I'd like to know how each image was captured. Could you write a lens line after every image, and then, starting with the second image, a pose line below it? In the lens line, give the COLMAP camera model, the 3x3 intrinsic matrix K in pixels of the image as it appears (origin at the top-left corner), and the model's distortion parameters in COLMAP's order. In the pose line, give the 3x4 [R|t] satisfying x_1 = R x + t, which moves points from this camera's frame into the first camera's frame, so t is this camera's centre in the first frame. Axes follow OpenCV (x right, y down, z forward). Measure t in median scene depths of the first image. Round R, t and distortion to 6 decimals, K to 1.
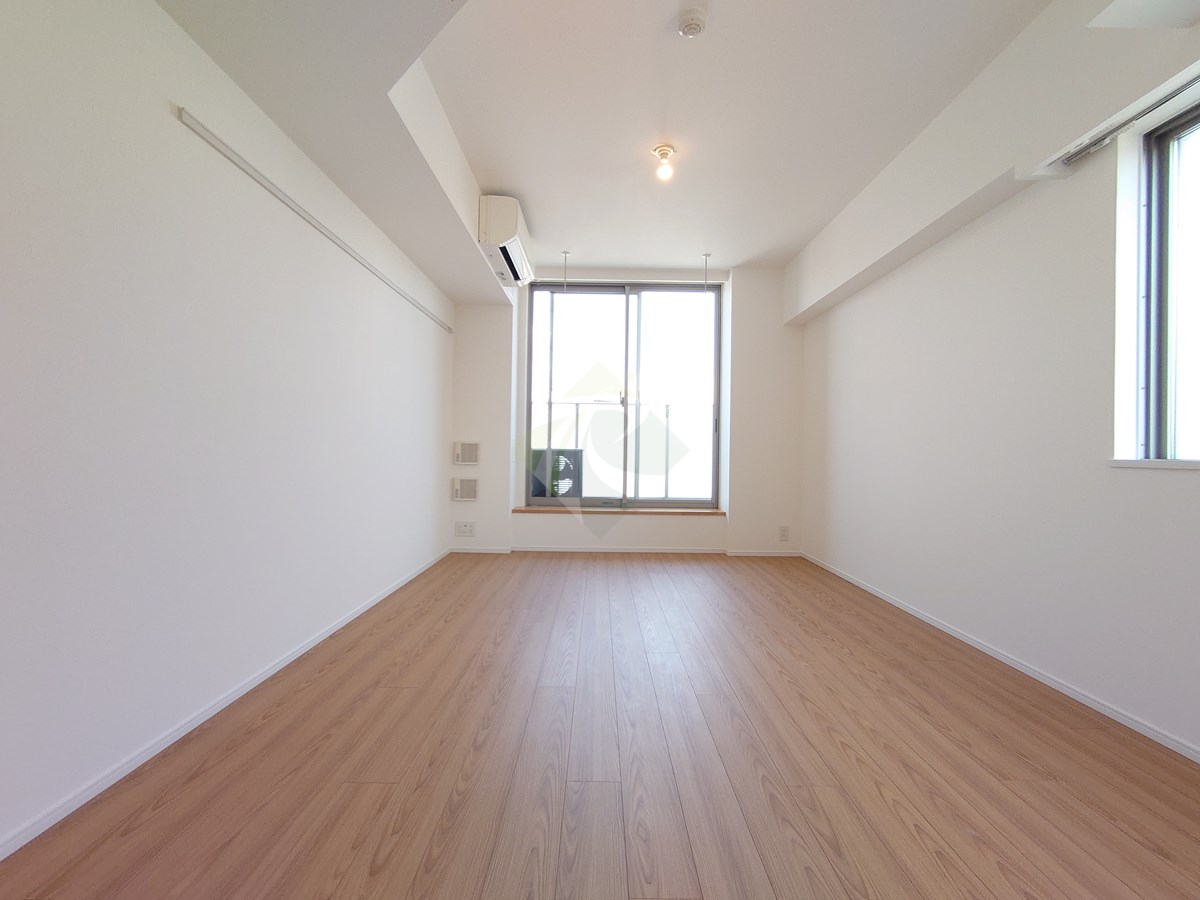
lens RADIAL K [[509.6, 0, 600.0], [0, 509.6, 450.0], [0, 0, 1]] dist [0.000324, -0.000634]
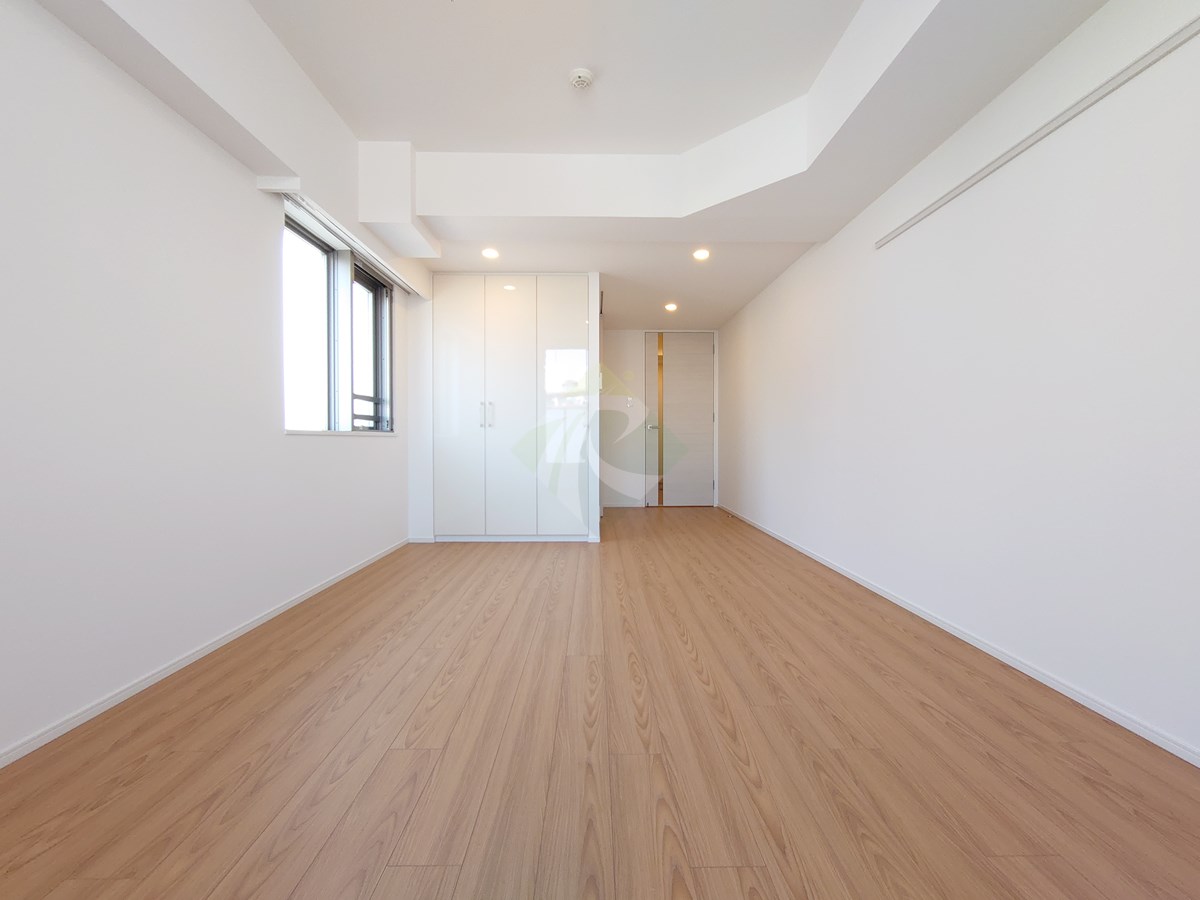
lens RADIAL K [[509.6, 0, 600.0], [0, 509.6, 450.0], [0, 0, 1]] dist [0.000324, -0.000634]
pose [[-0.999918, -0.010365, -0.007542, 0.143692], [-0.010484, 0.999818, 0.015948, 0.045458], [0.007376, 0.016025, -0.999844, 2.494005]]
